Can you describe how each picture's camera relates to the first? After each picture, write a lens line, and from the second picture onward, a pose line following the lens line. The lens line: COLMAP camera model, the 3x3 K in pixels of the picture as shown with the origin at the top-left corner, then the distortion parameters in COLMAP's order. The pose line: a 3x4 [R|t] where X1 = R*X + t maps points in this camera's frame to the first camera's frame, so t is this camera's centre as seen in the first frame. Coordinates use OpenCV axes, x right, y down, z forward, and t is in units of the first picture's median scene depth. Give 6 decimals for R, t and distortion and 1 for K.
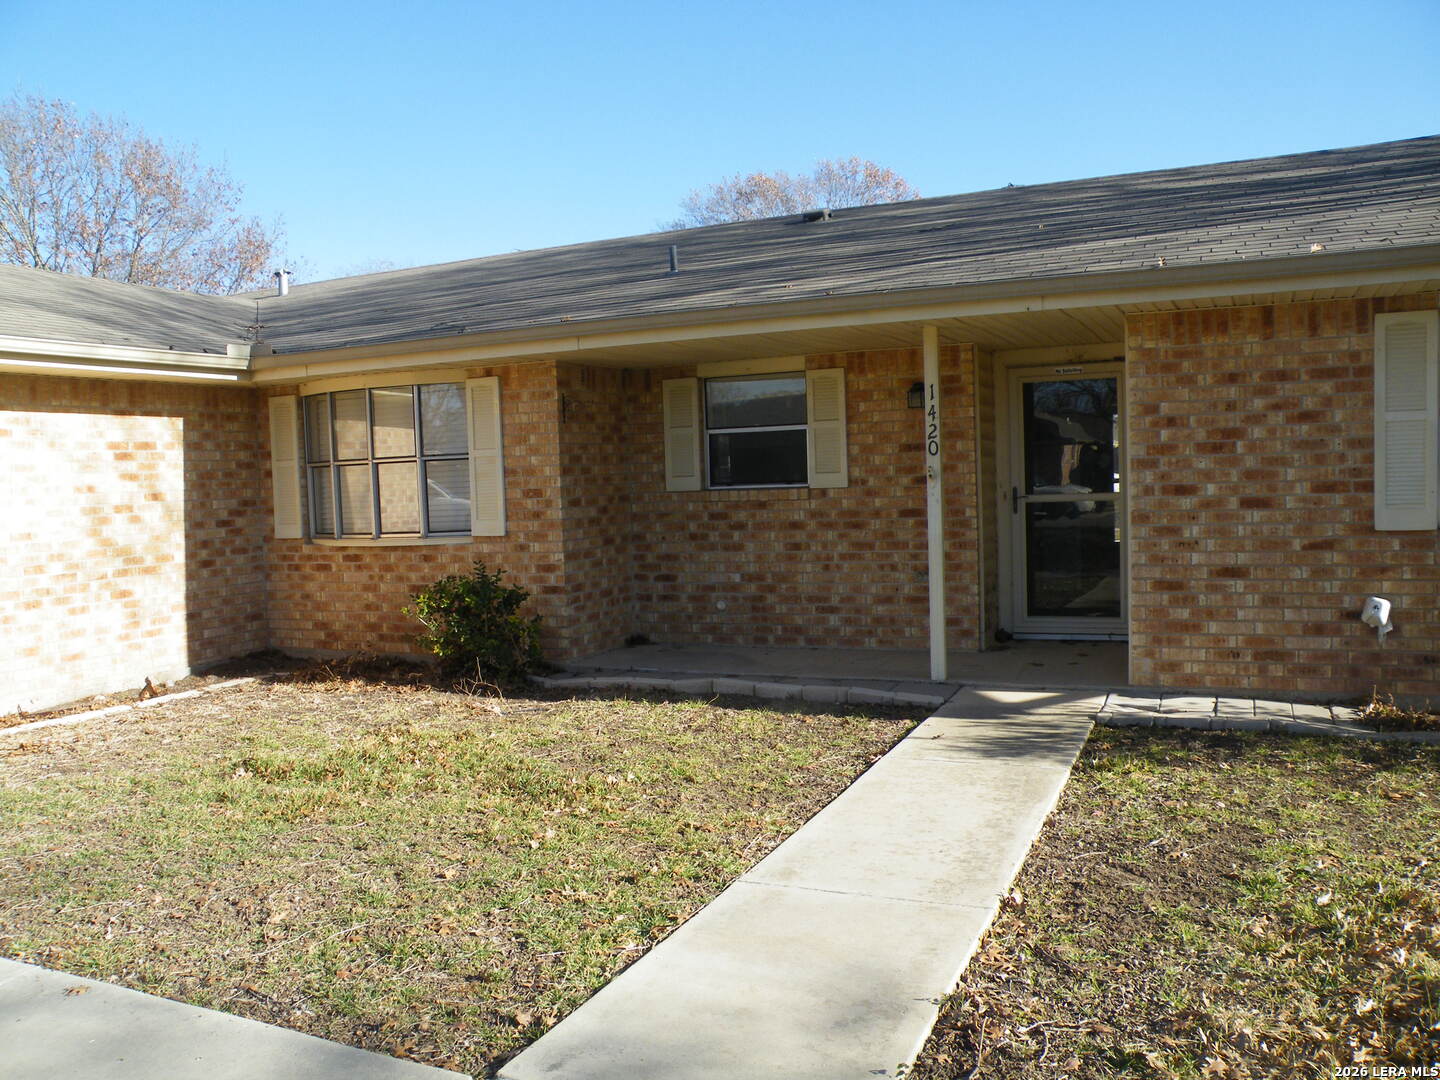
lens RADIAL K [[1174.7, 0, 707.2], [0, 1174.7, 545.6], [0, 0, 1]] dist [-0.164287, 0.168513]
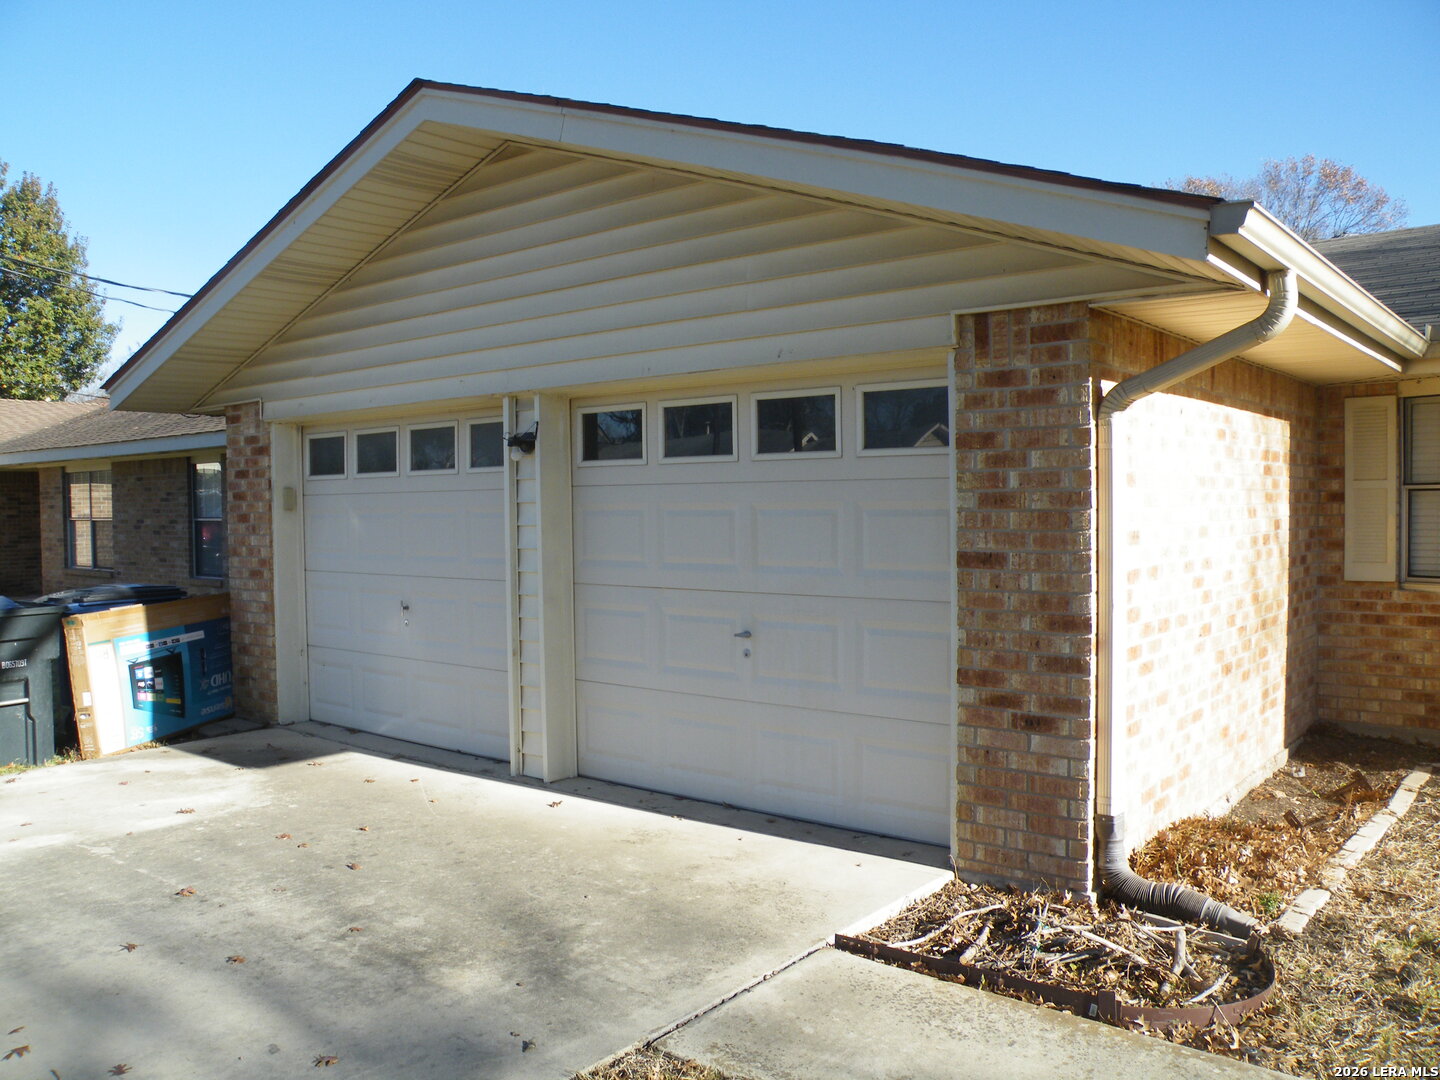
lens RADIAL K [[1174.7, 0, 707.2], [0, 1174.7, 545.6], [0, 0, 1]] dist [-0.164287, 0.168513]
pose [[0.968842, 0.030399, -0.245806, -0.681327], [-0.034733, 0.999308, -0.013313, -0.005132], [0.245231, 0.021436, 0.969228, 0.174238]]
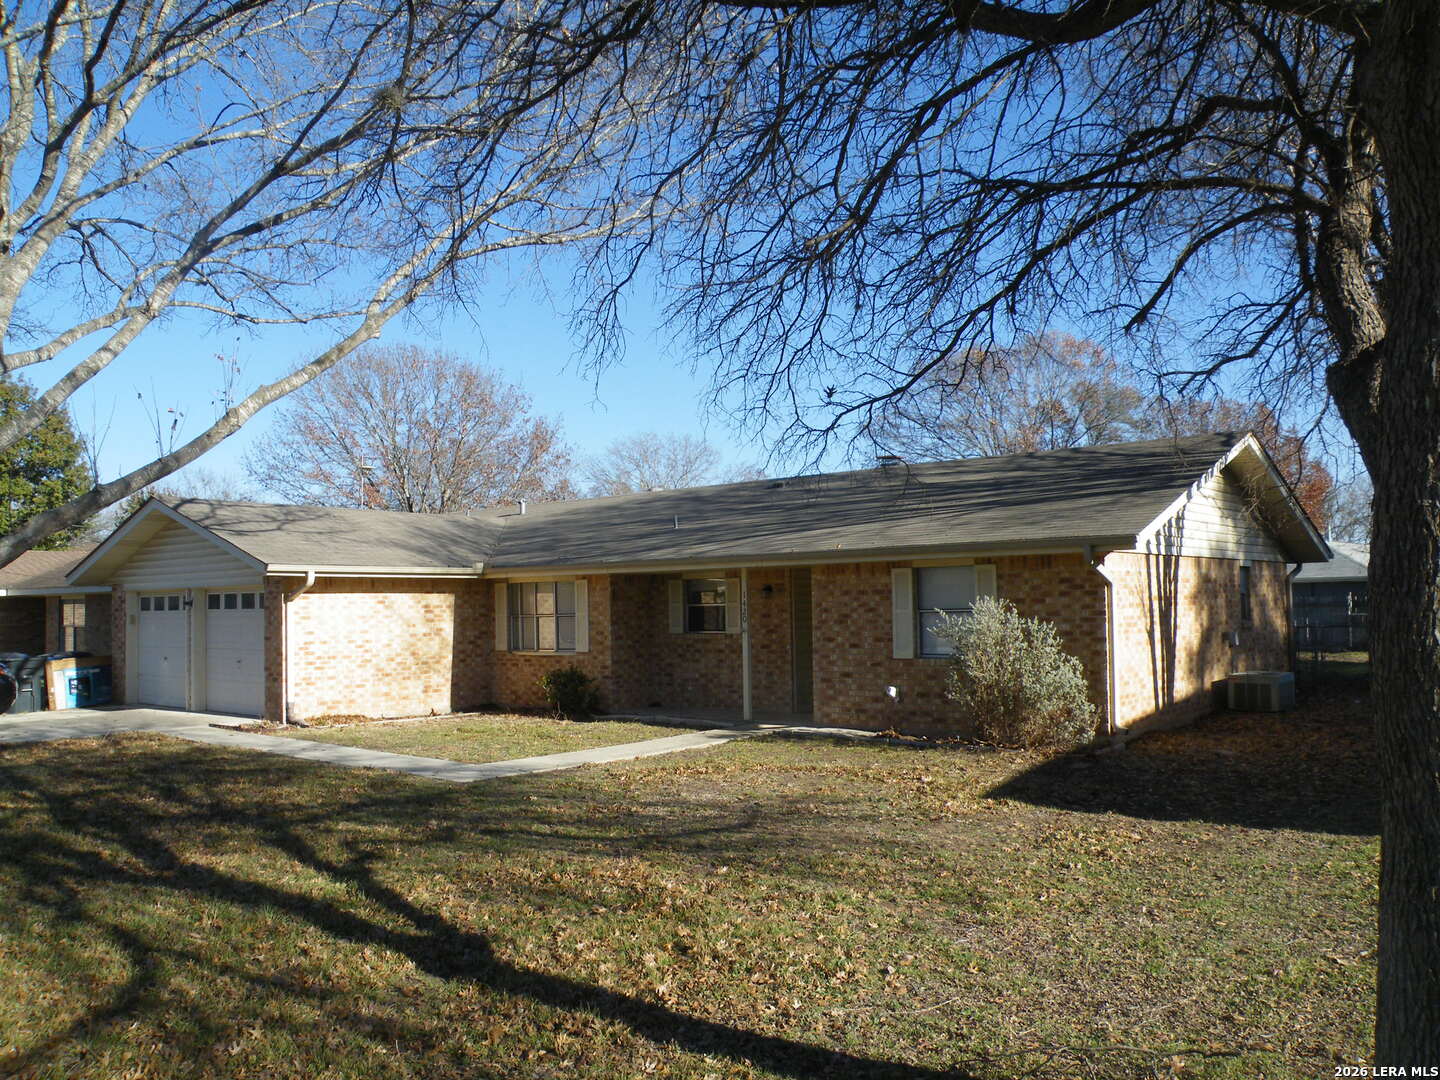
lens RADIAL K [[1174.7, 0, 707.2], [0, 1174.7, 545.6], [0, 0, 1]] dist [-0.164287, 0.168513]
pose [[0.965664, 0.003559, -0.259770, 0.619764], [-0.030876, 0.994392, -0.101152, 0.008351], [0.257954, 0.105700, 0.960358, -1.087180]]
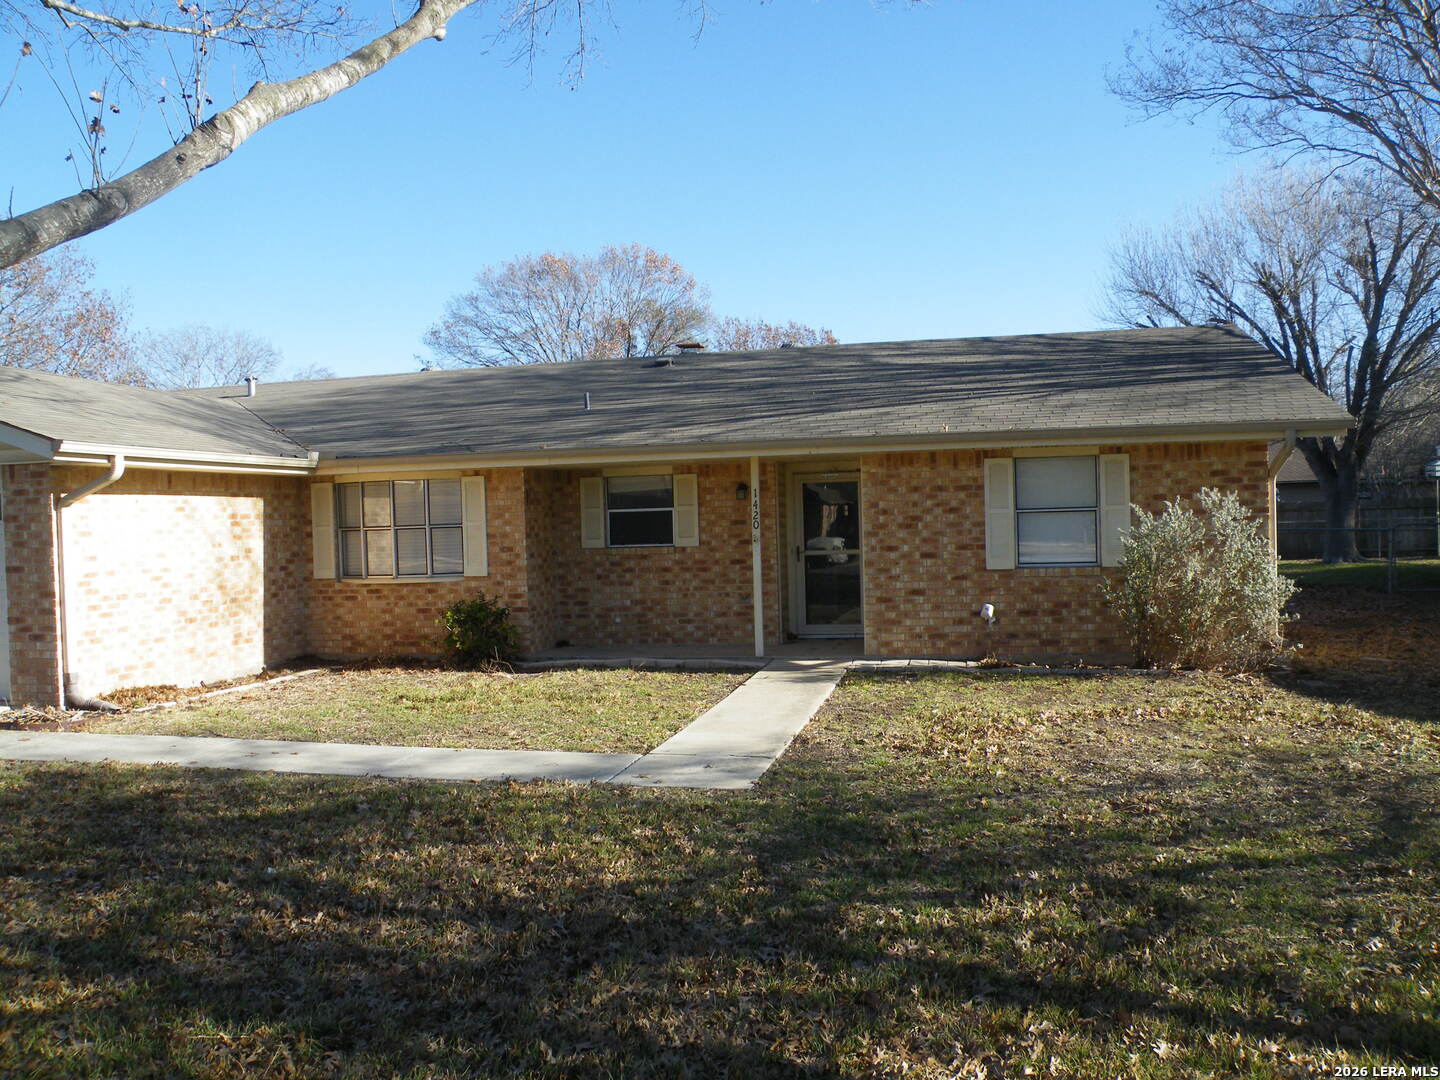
lens RADIAL K [[1174.7, 0, 707.2], [0, 1174.7, 545.6], [0, 0, 1]] dist [-0.164287, 0.168513]
pose [[0.979236, 0.002833, 0.202703, -0.205003], [0.006276, 0.998999, -0.044285, 0.022662], [-0.202626, 0.044638, 0.978238, -0.621930]]
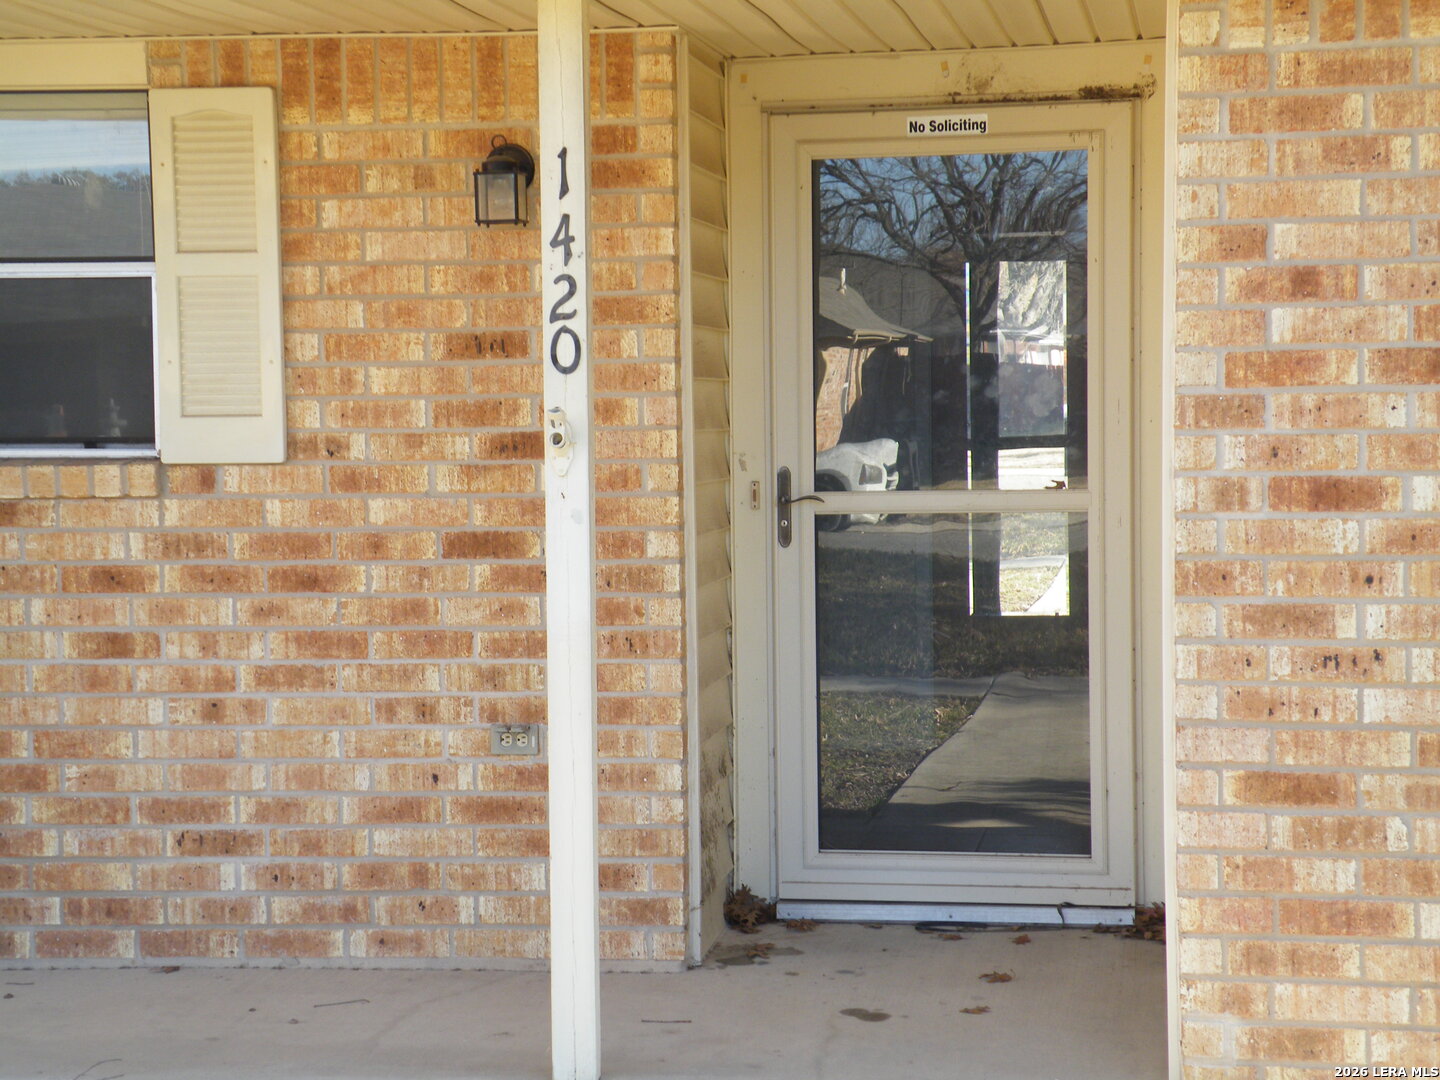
lens RADIAL K [[2936.0, 0, 720.0], [0, 2936.0, 540.0], [0, 0, 1]] dist [0.380256, -0.147893]
pose [[0.961989, 0.008899, 0.272945, 0.013026], [-0.005074, 0.999879, -0.014714, -0.017218], [-0.273042, 0.012770, 0.961917, 0.183952]]
